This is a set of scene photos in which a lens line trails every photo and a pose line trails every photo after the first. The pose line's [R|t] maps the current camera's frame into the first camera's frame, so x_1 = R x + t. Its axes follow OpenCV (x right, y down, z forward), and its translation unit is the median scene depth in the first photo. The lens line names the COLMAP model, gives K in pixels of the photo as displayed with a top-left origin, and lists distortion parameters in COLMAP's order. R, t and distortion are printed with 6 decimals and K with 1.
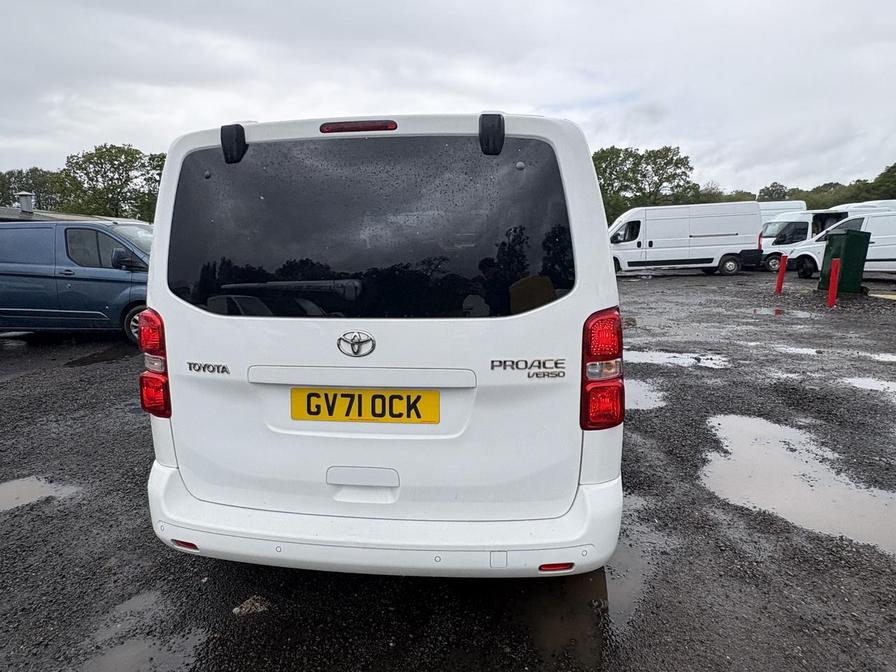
lens RADIAL K [[523.2, 0, 449.2], [0, 523.2, 333.8], [0, 0, 1]] dist [0.000468, 0.000873]
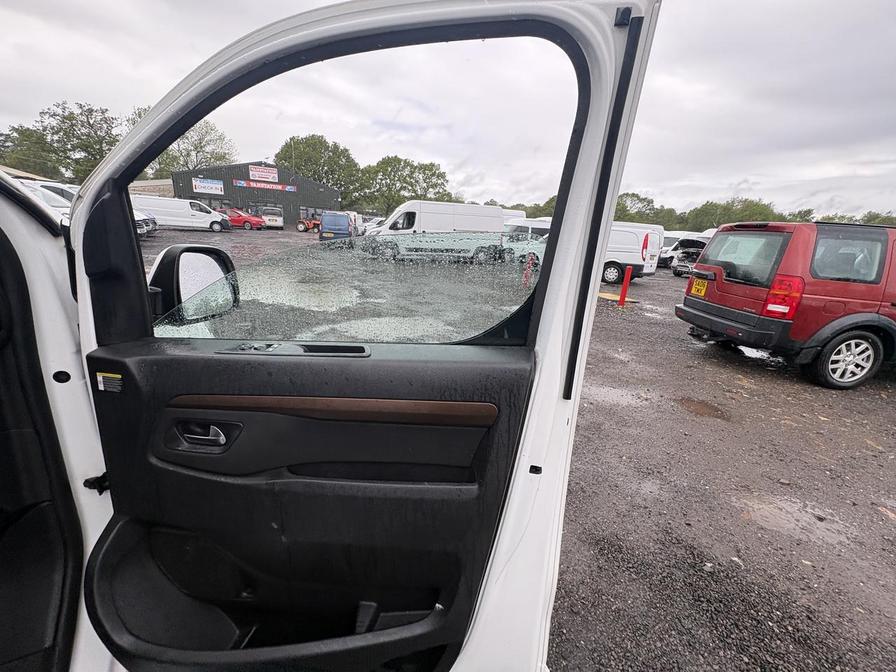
lens RADIAL K [[357.4, 0, 448.0], [0, 357.4, 336.0], [0, 0, 1]] dist [0.000211, -0.000092]
pose [[0.901820, -0.034364, 0.430744, 0.559927], [-0.021946, 0.991904, 0.125078, -0.316667], [-0.431555, -0.122251, 0.893765, 1.618520]]
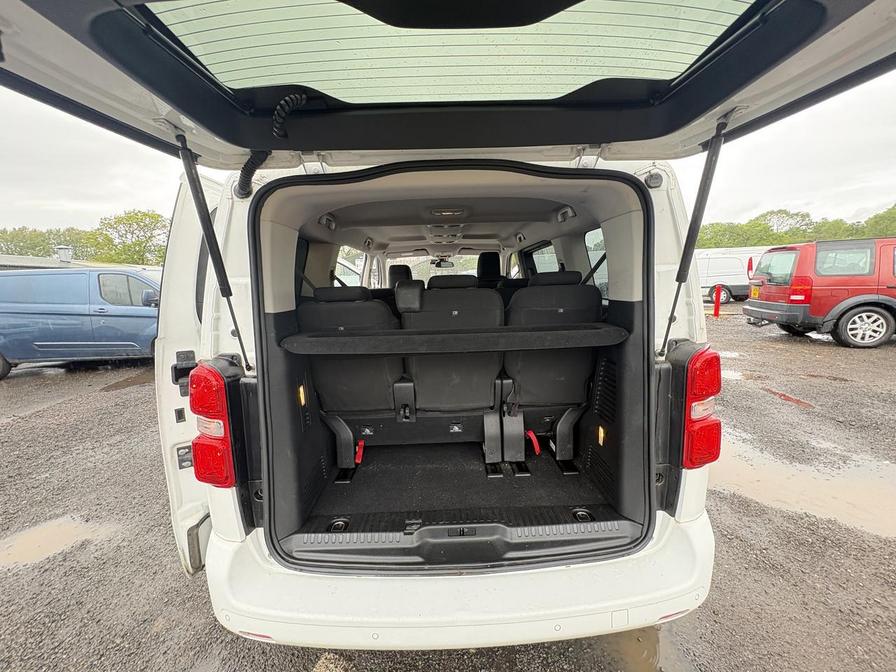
lens RADIAL K [[355.2, 0, 450.3], [0, 355.2, 336.9], [0, 0, 1]] dist [-0.000853, -0.000024]
pose [[0.988960, -0.037387, 0.143387, -0.202477], [0.039367, 0.999164, -0.010998, -0.058862], [-0.142856, 0.016521, 0.989606, 0.290319]]
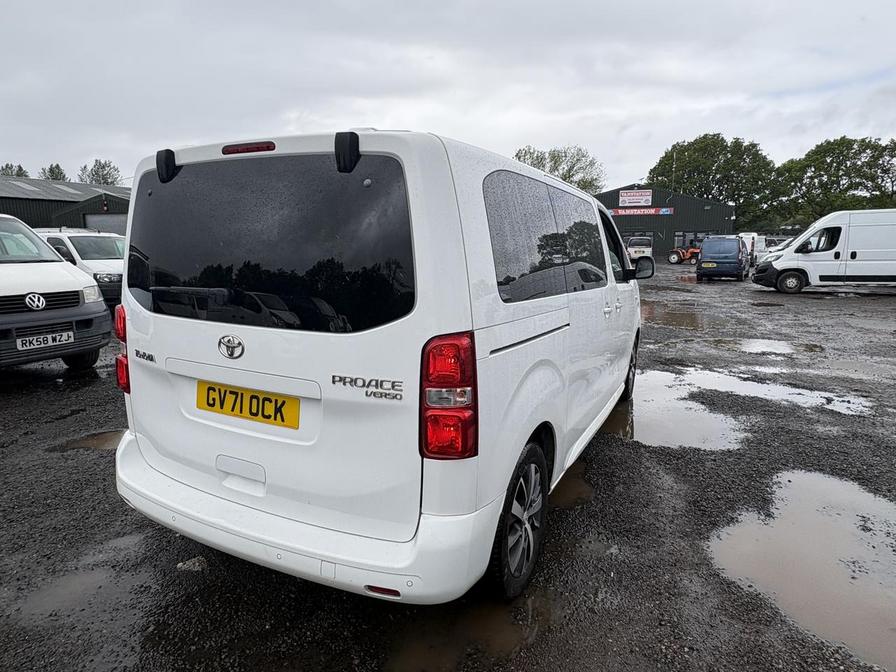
lens RADIAL K [[522.3, 0, 448.2], [0, 522.3, 339.1], [0, 0, 1]] dist [0.001218, -0.000677]
pose [[0.942598, 0.083722, -0.323265, 0.429964], [-0.080968, 0.996474, 0.021985, -0.041363], [0.323966, 0.005451, 0.946053, 0.078042]]
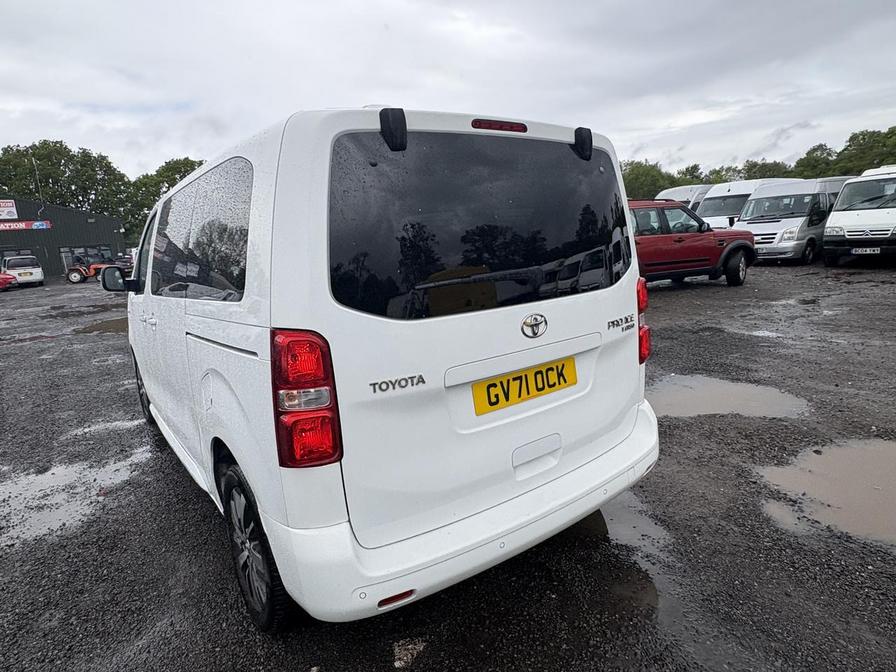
lens RADIAL K [[523.2, 0, 449.2], [0, 523.2, 333.8], [0, 0, 1]] dist [0.000468, 0.000873]
pose [[0.727843, -0.155892, 0.667789, -0.734738], [0.172600, 0.984113, 0.041615, -0.028501], [-0.663667, 0.084971, 0.743186, 0.221298]]
